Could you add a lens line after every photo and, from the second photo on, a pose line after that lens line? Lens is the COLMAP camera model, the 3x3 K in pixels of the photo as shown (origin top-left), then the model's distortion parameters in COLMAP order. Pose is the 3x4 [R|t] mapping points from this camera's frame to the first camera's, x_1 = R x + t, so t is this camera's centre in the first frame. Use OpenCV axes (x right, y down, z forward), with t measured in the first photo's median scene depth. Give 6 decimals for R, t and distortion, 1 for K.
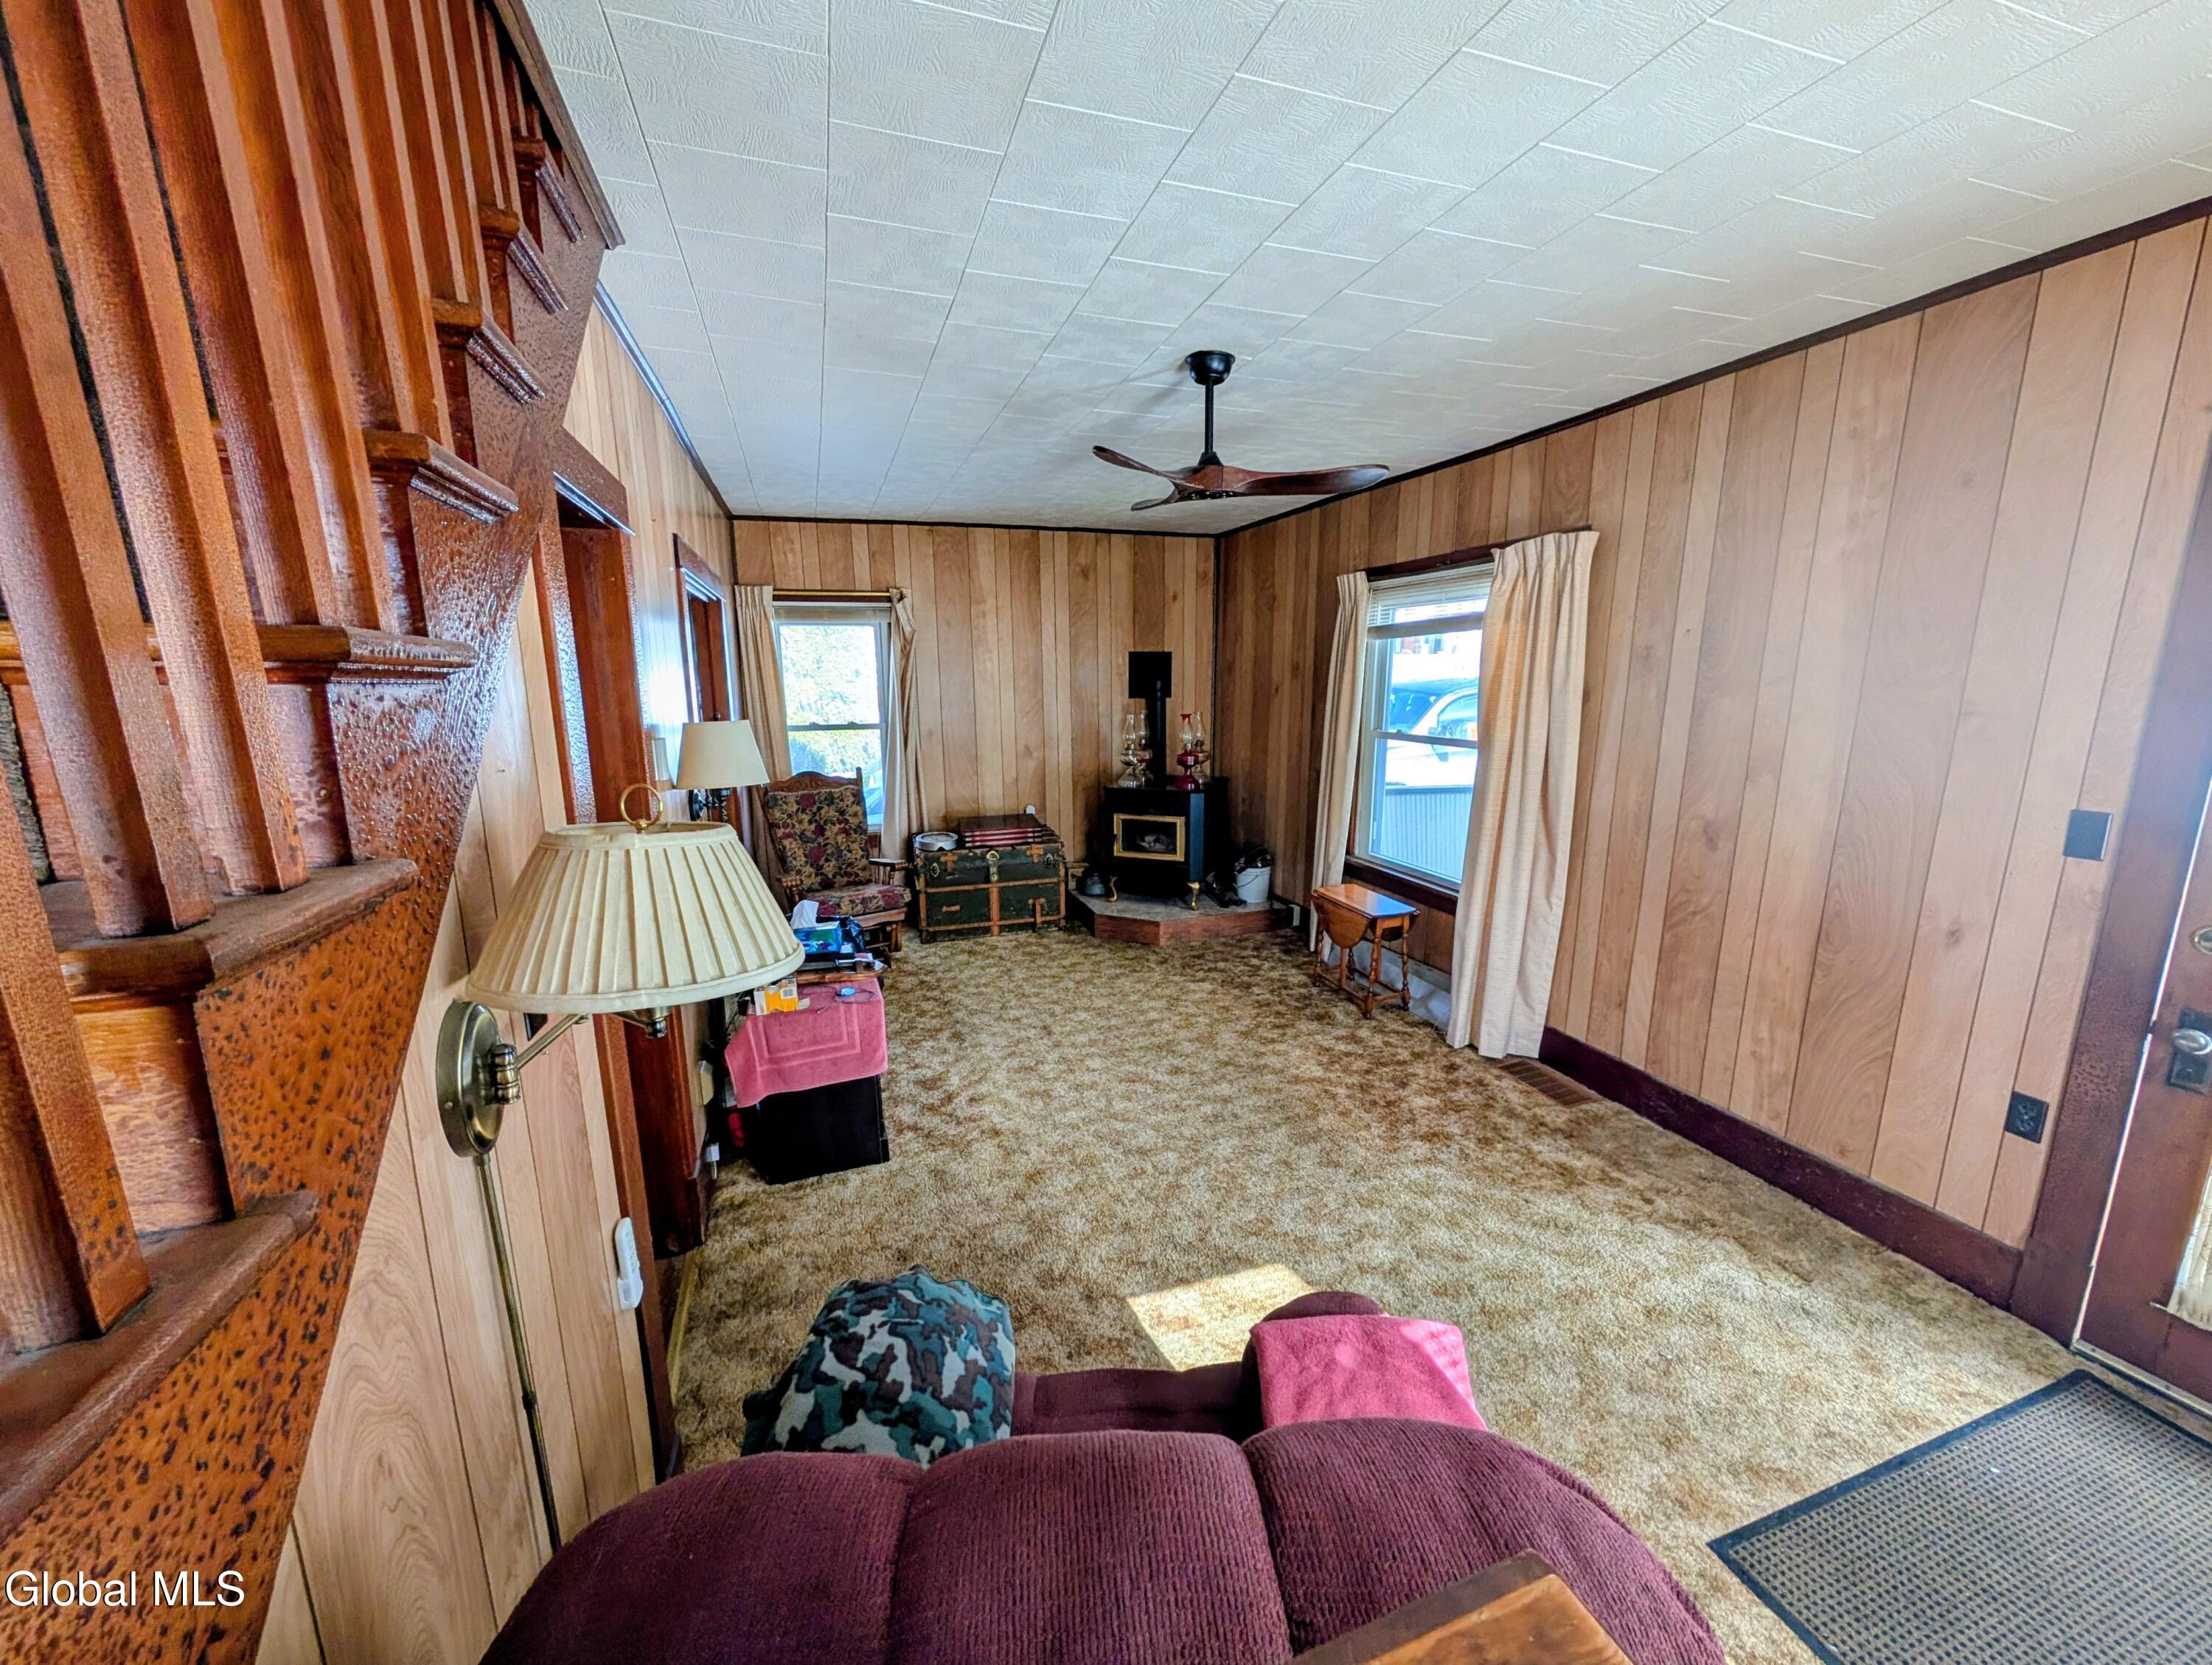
lens RADIAL K [[825.0, 0, 1111.0], [0, 825.0, 848.2], [0, 0, 1]] dist [-0.008512, -0.000882]
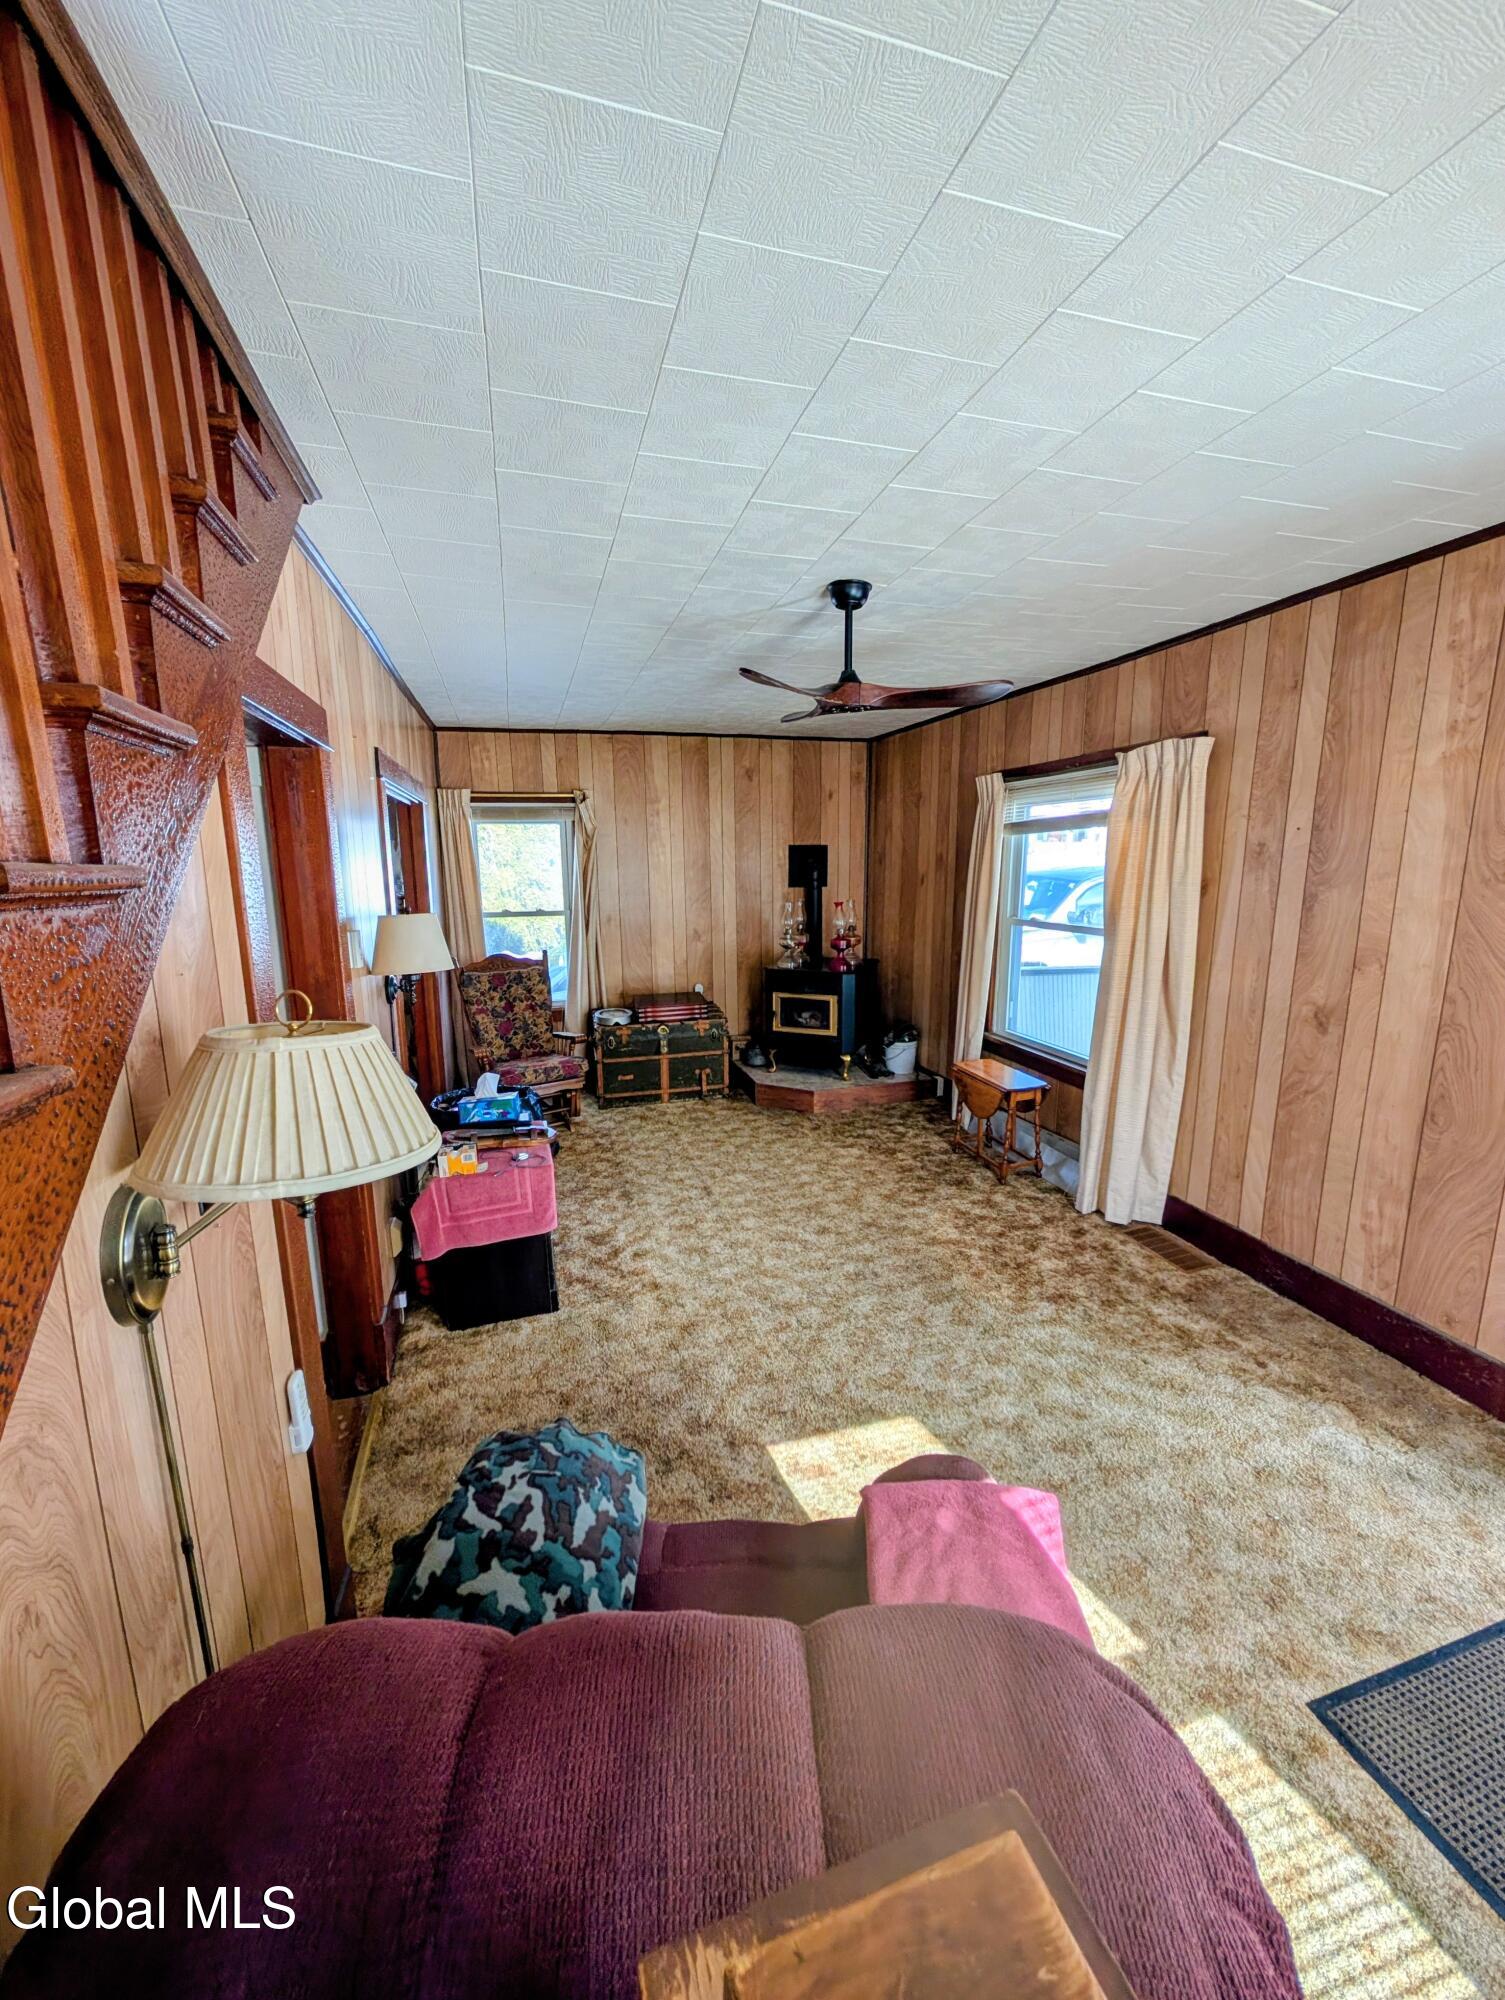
lens RADIAL K [[745.9, 0, 752.6], [0, 745.9, 1005.4], [0, 0, 1]] dist [-0.008512, -0.000882]
pose [[0.999208, 0.004400, -0.039547, 0.037157], [-0.005073, 0.999844, -0.016926, -0.017894], [0.039466, 0.017114, 0.999074, 0.008410]]
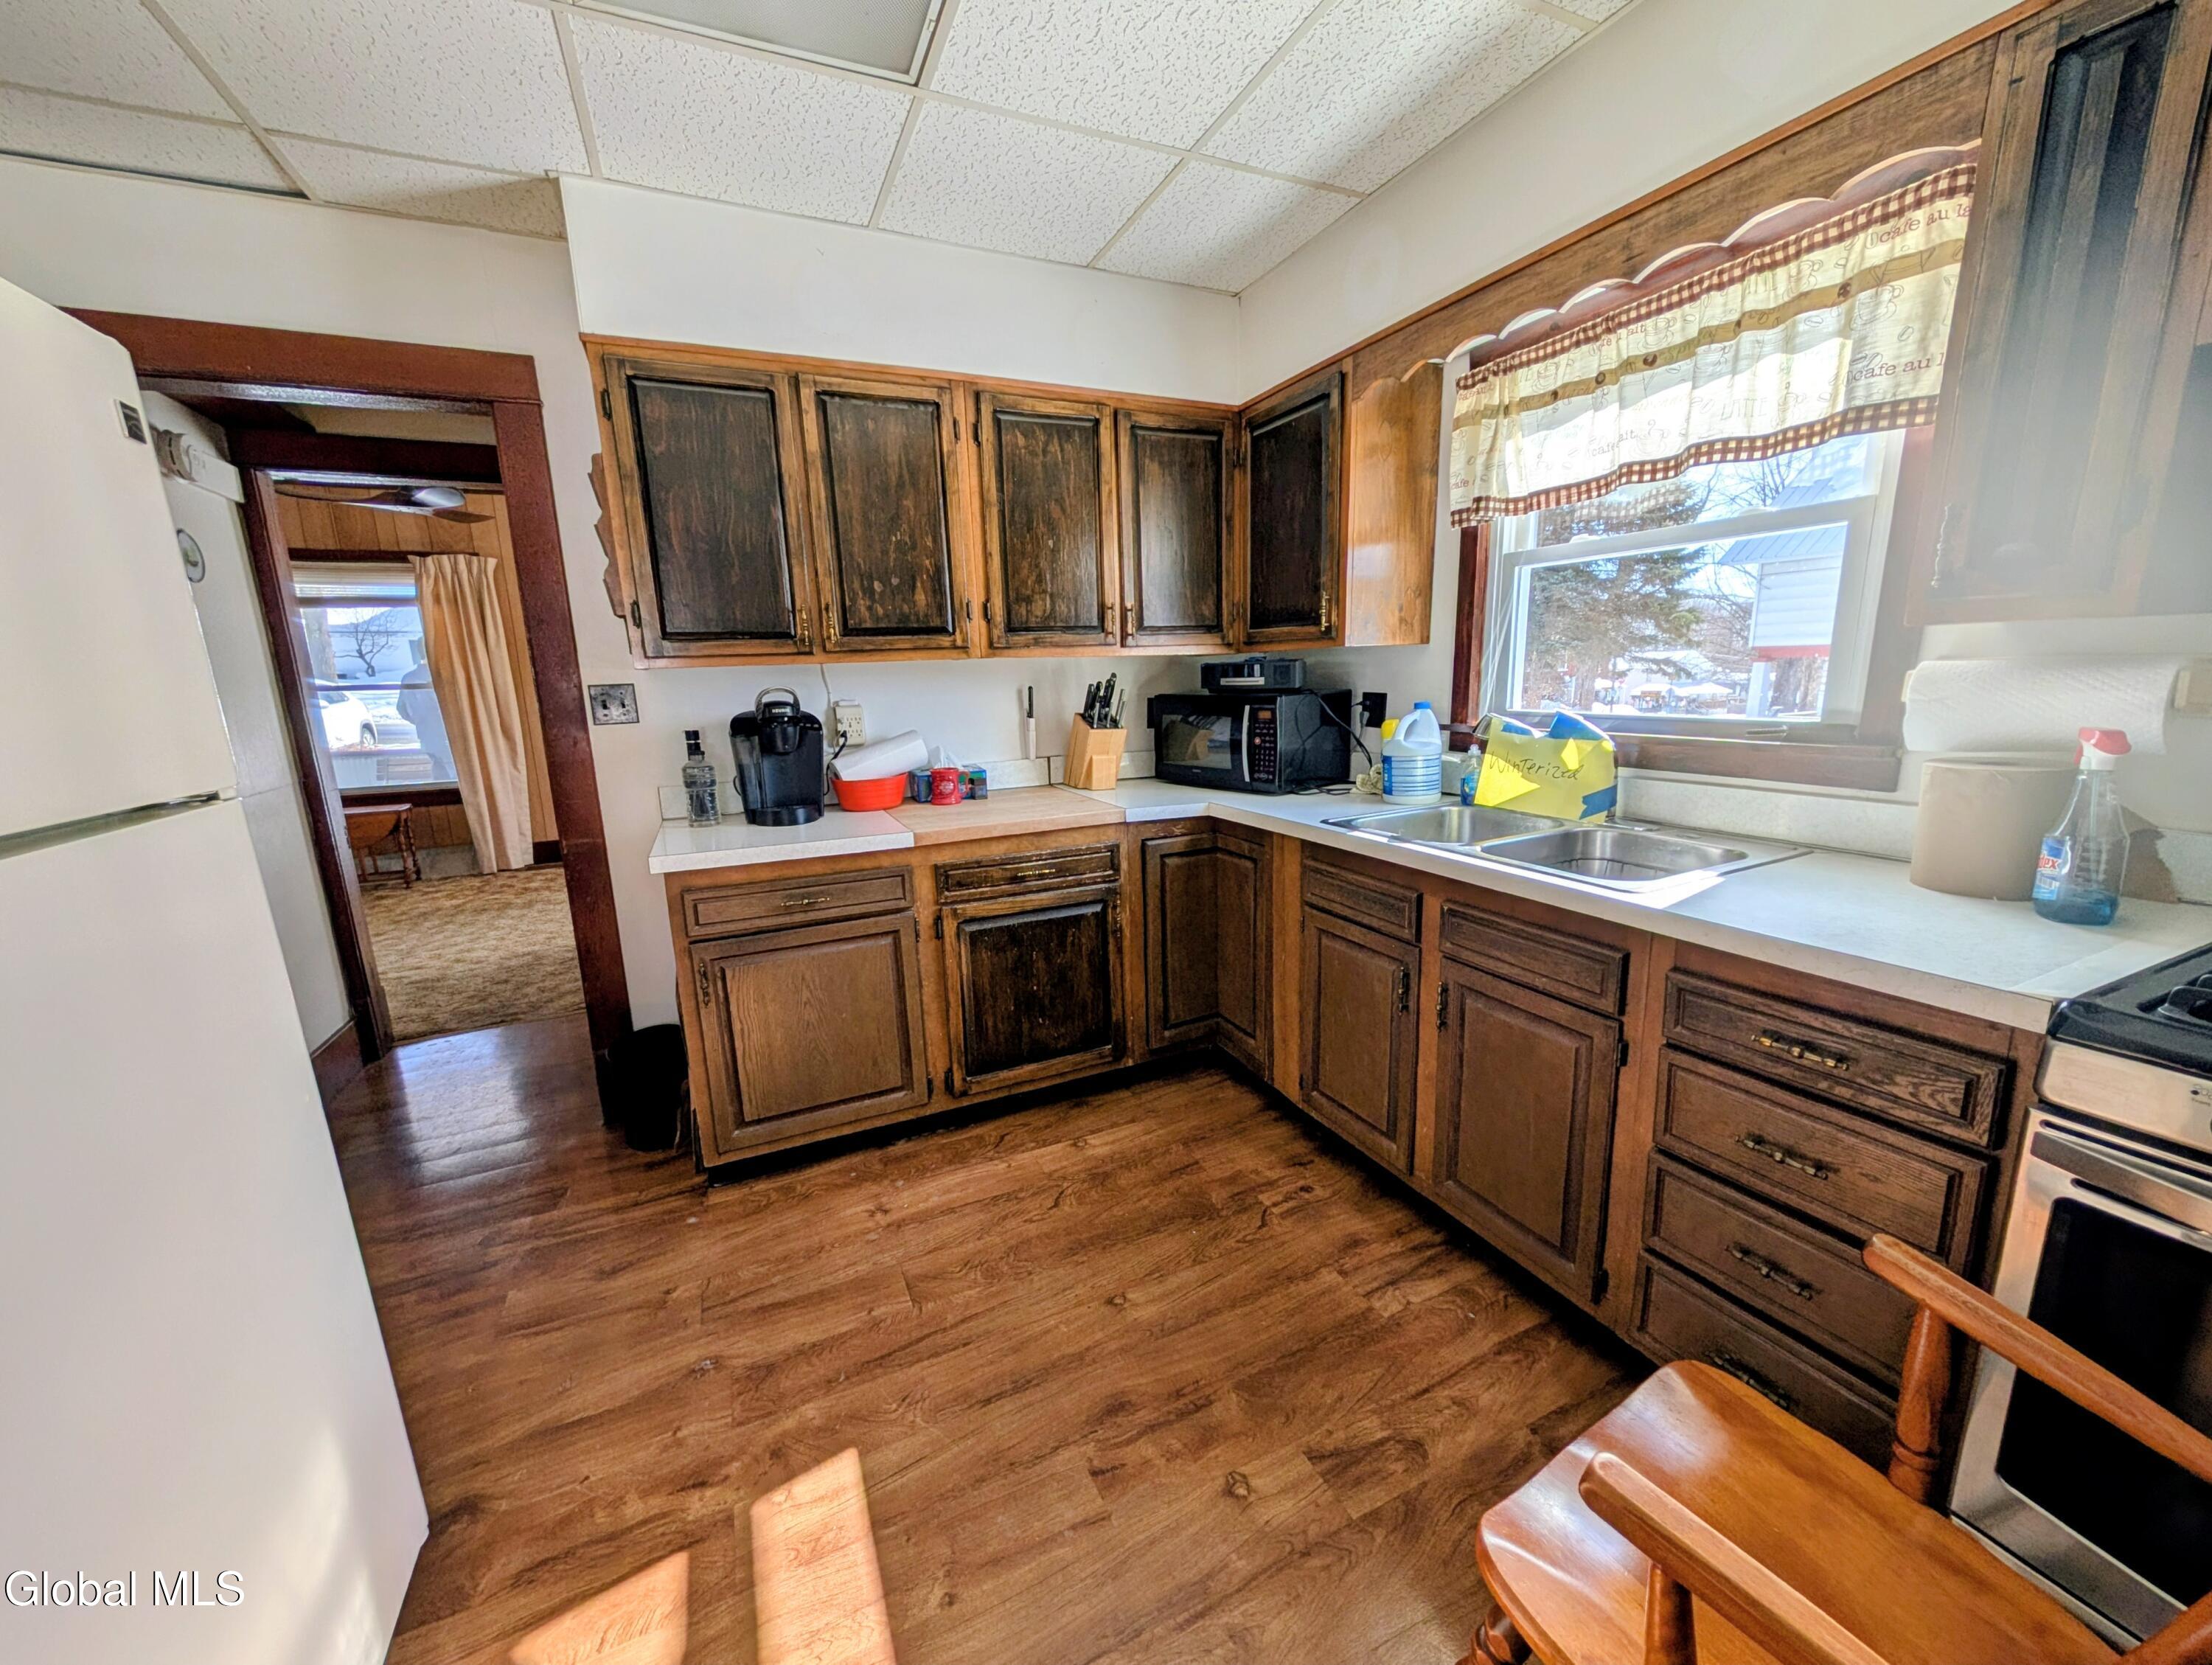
lens RADIAL K [[825.0, 0, 1105.5], [0, 825.0, 832.4], [0, 0, 1]] dist [-0.008512, -0.000882]
pose [[-0.109787, -0.177674, 0.977946, -2.011854], [0.219165, 0.955350, 0.198173, 0.184107], [-0.969491, 0.236088, -0.065945, -0.077591]]
